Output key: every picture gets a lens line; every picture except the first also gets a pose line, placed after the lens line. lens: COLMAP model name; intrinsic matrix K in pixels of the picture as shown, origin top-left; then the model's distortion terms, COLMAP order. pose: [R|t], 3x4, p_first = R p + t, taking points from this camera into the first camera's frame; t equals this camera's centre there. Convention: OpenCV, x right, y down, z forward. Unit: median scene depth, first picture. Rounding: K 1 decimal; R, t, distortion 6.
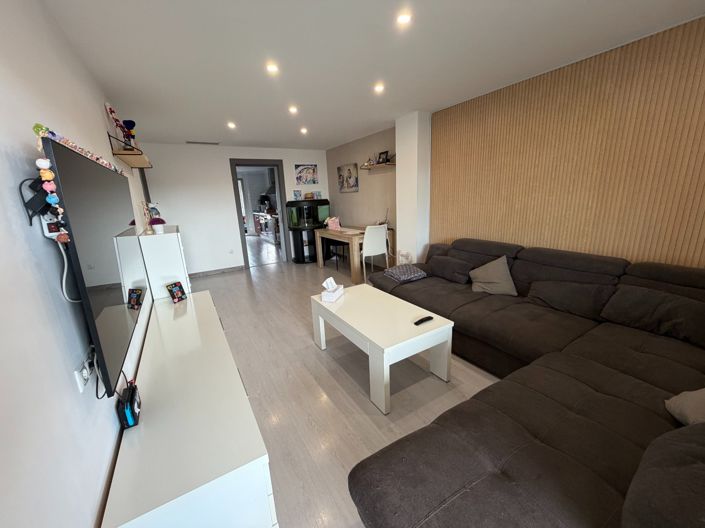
lens RADIAL K [[281.3, 0, 351.1], [0, 281.3, 266.0], [0, 0, 1]] dist [-0.001541, -0.000322]
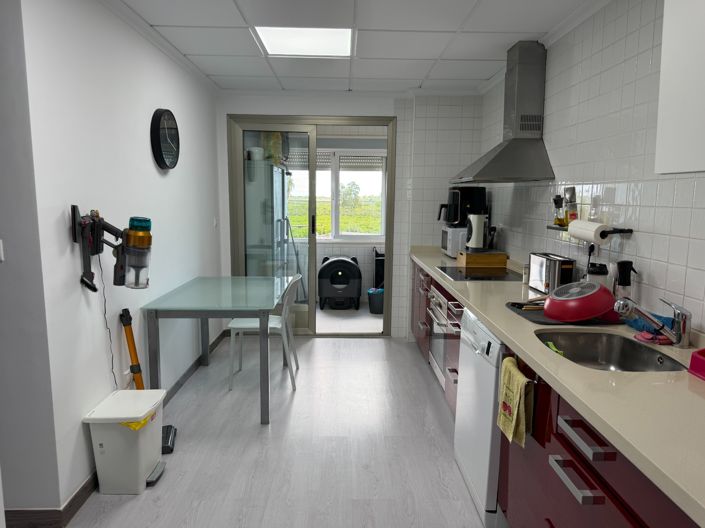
lens RADIAL K [[493.9, 0, 352.1], [0, 493.9, 264.2], [0, 0, 1]] dist [0.001601, 0.000300]
pose [[0.864387, 0.118742, -0.488605, -0.192163], [-0.167750, 0.984146, -0.057595, -0.153344], [0.474019, 0.131748, 0.870602, 0.626799]]
